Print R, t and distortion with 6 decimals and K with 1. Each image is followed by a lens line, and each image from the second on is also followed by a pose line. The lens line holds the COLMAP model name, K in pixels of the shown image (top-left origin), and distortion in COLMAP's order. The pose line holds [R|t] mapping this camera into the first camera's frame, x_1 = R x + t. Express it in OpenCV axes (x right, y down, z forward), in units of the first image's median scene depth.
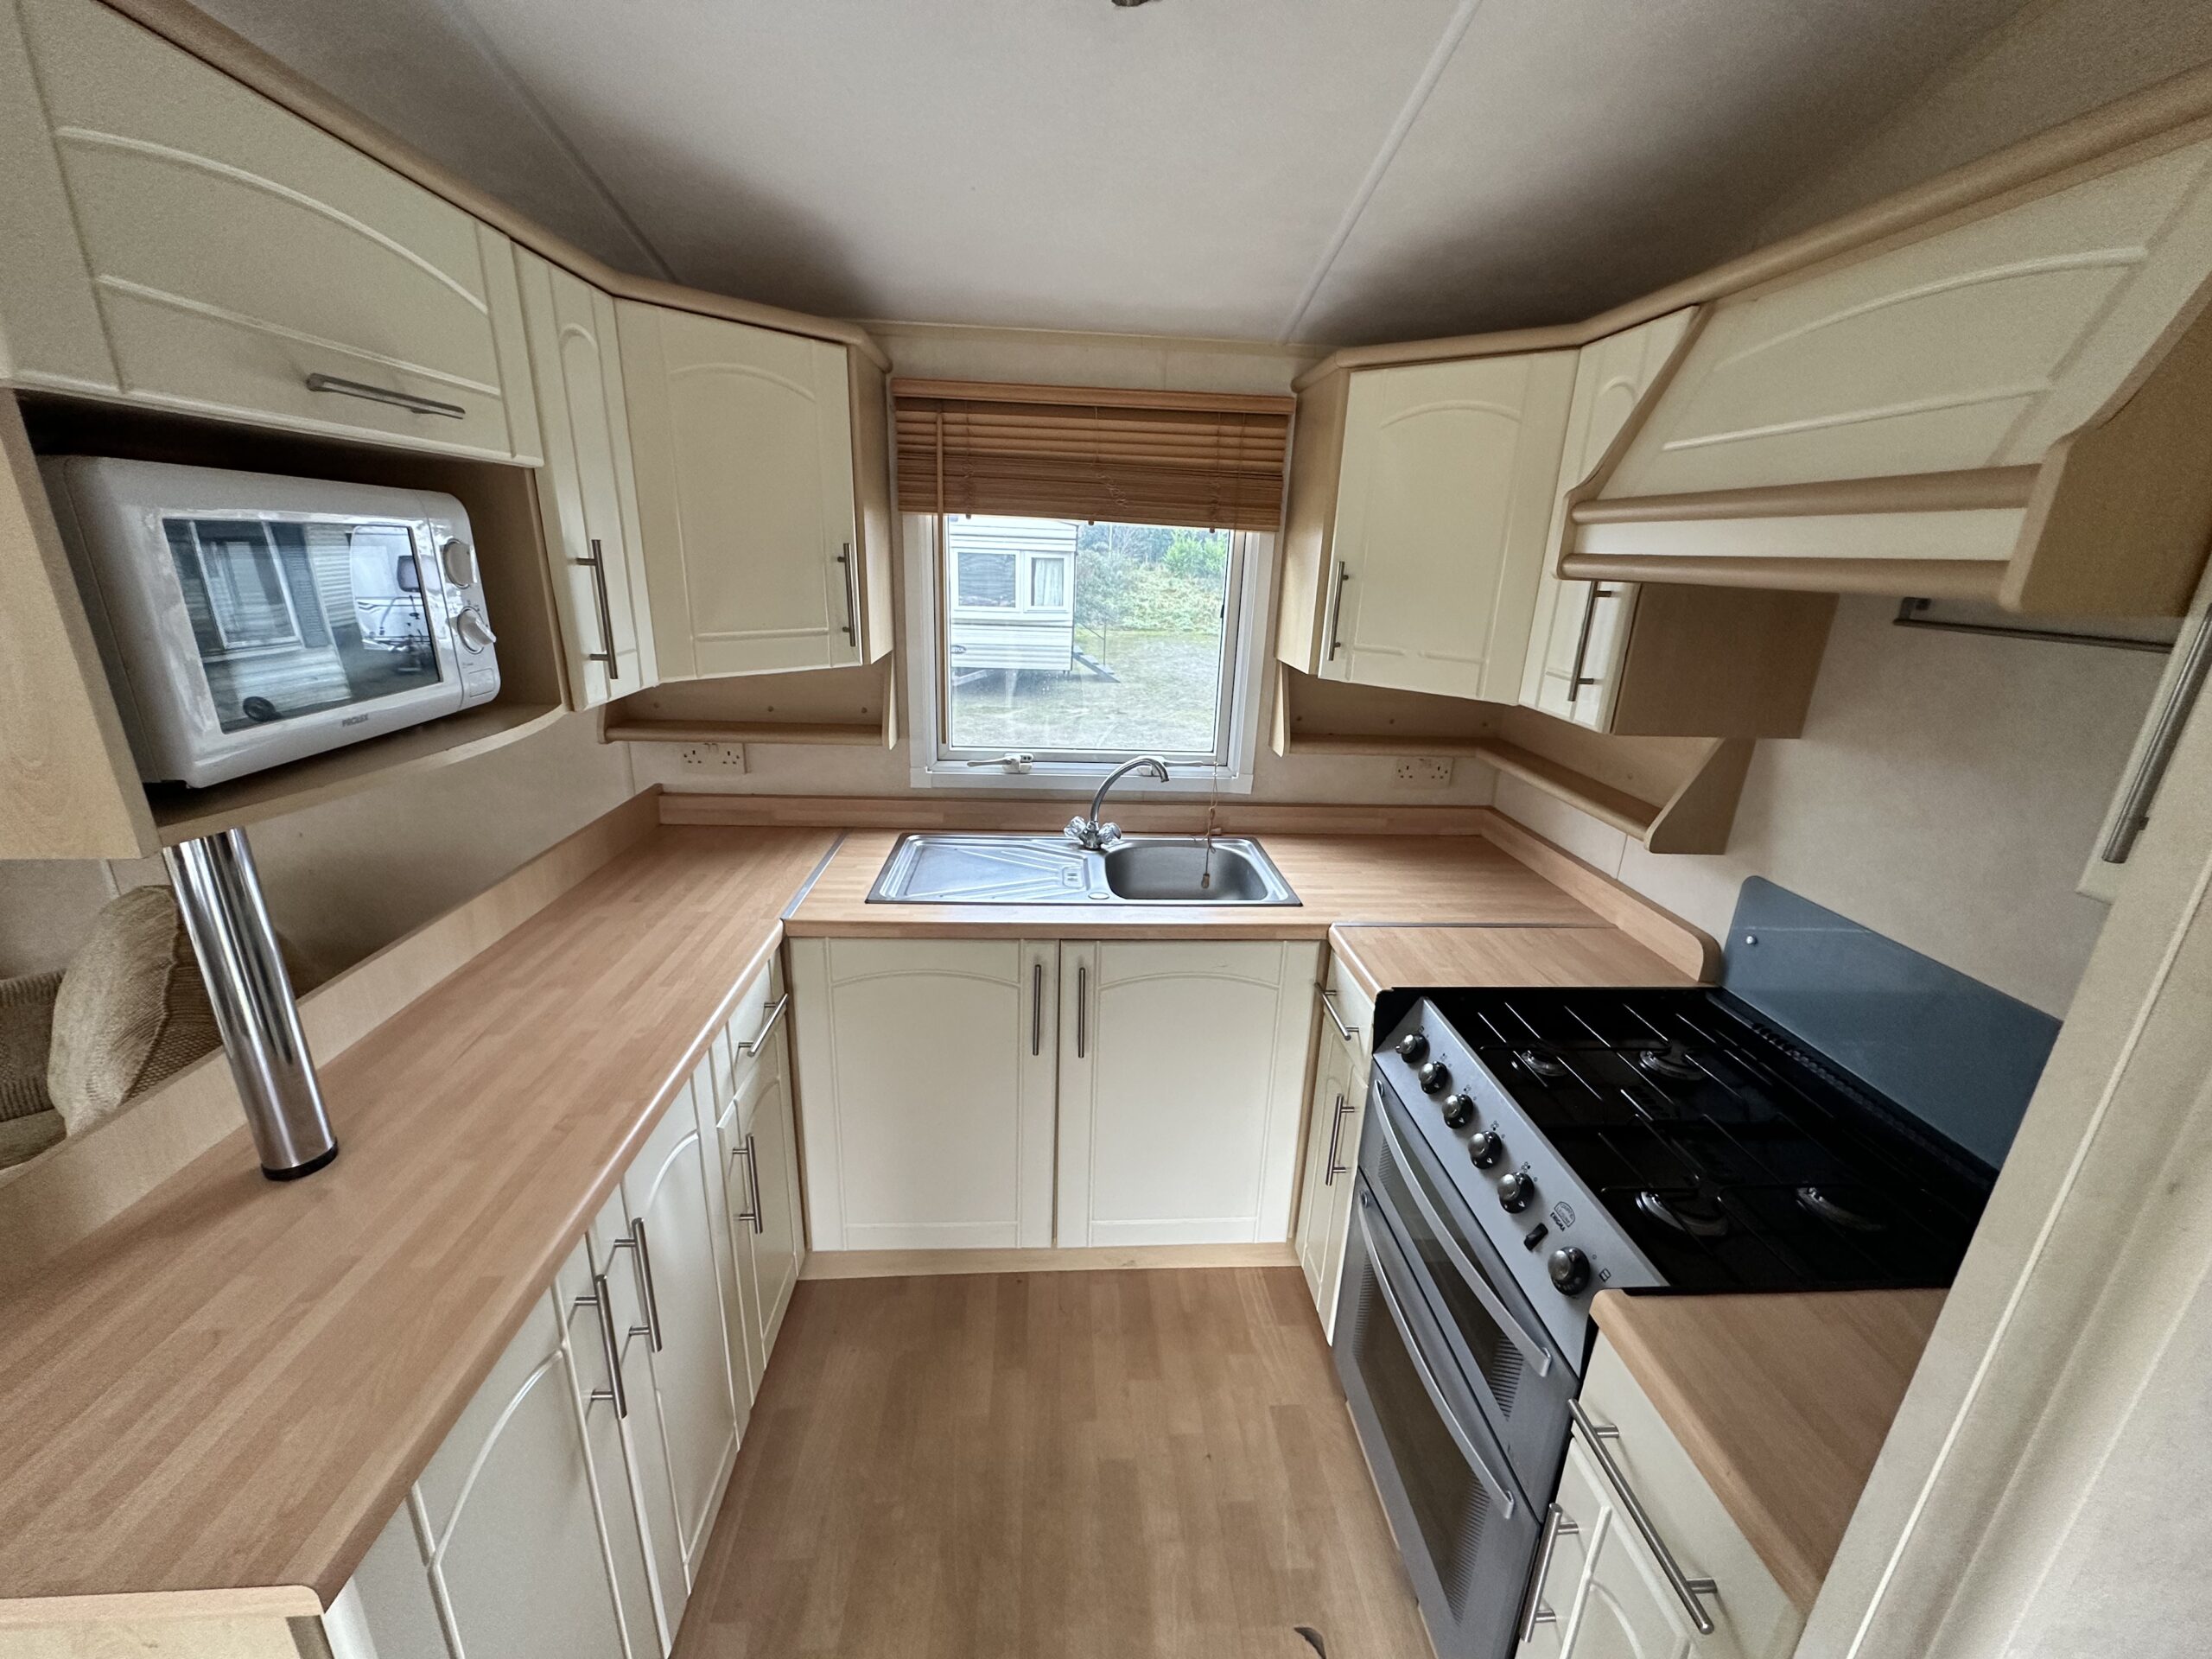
lens RADIAL K [[884.6, 0, 1106.0], [0, 884.6, 829.5], [0, 0, 1]] dist [-0.001919, 0.000251]
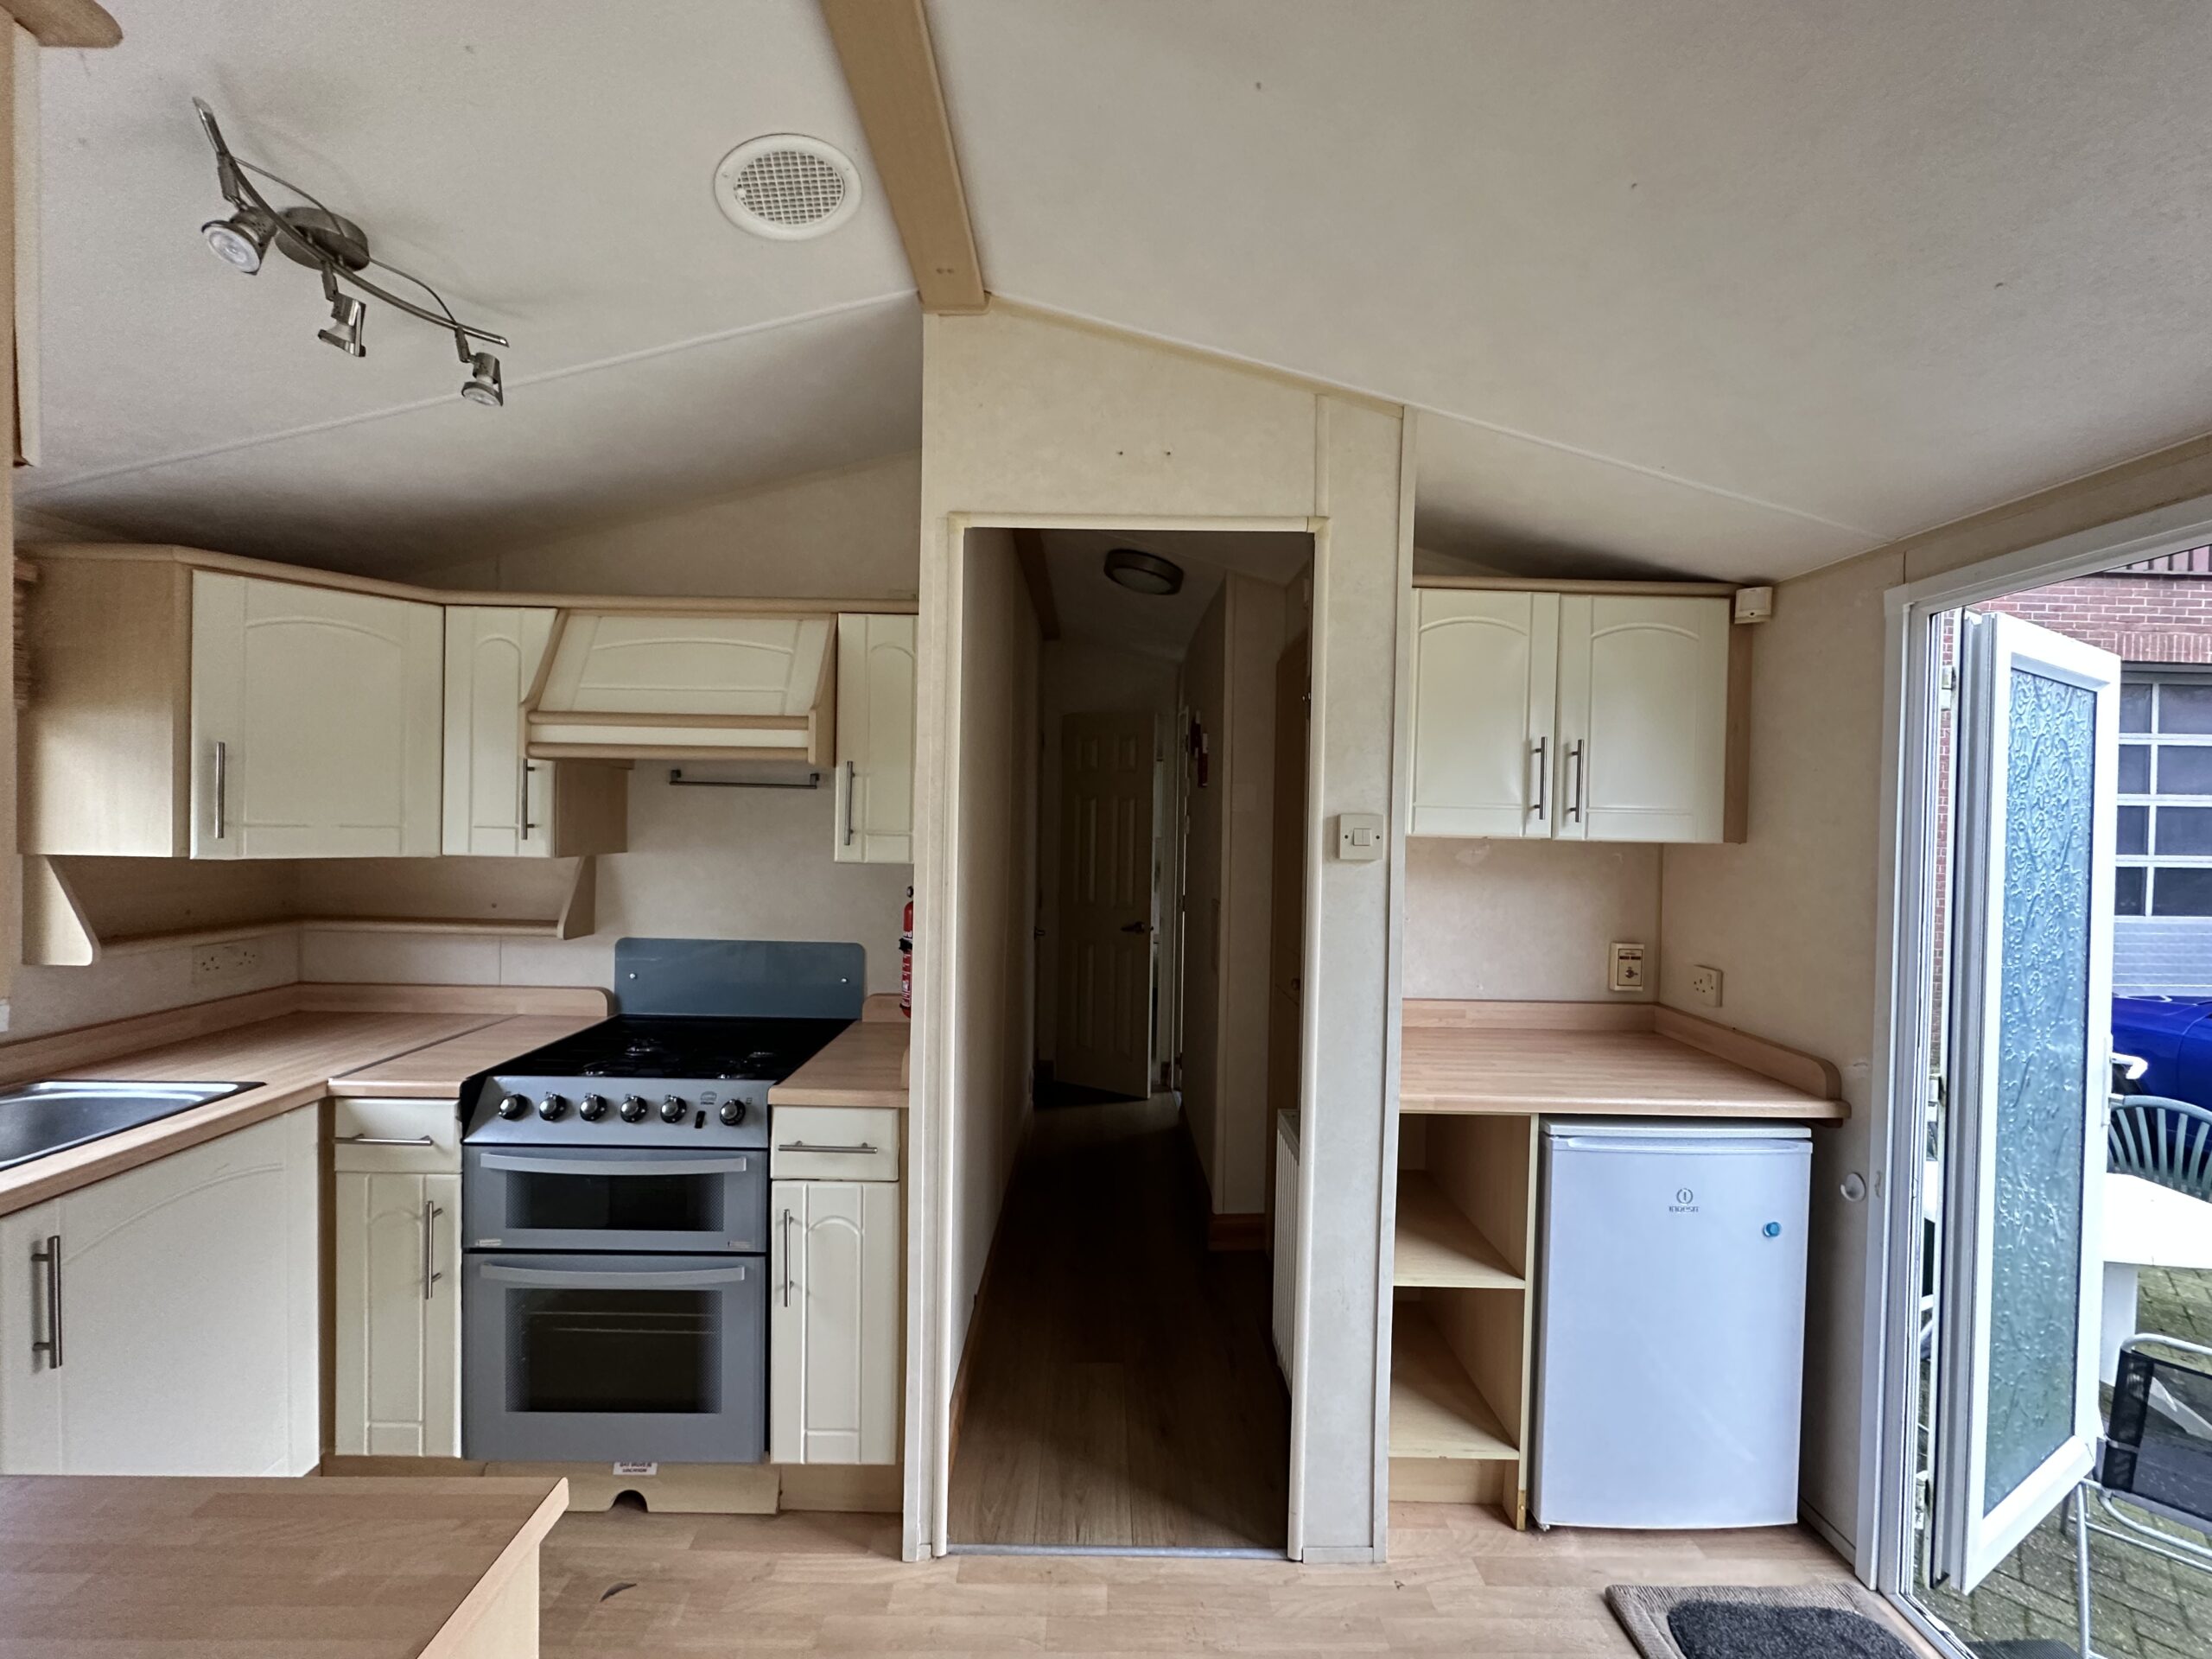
lens RADIAL K [[884.6, 0, 1106.0], [0, 884.6, 829.5], [0, 0, 1]] dist [-0.001919, 0.000251]
pose [[0.056193, -0.047293, 0.997299, -0.913507], [0.287457, 0.957348, 0.029201, 0.075466], [-0.956144, 0.285040, 0.067391, -0.025167]]
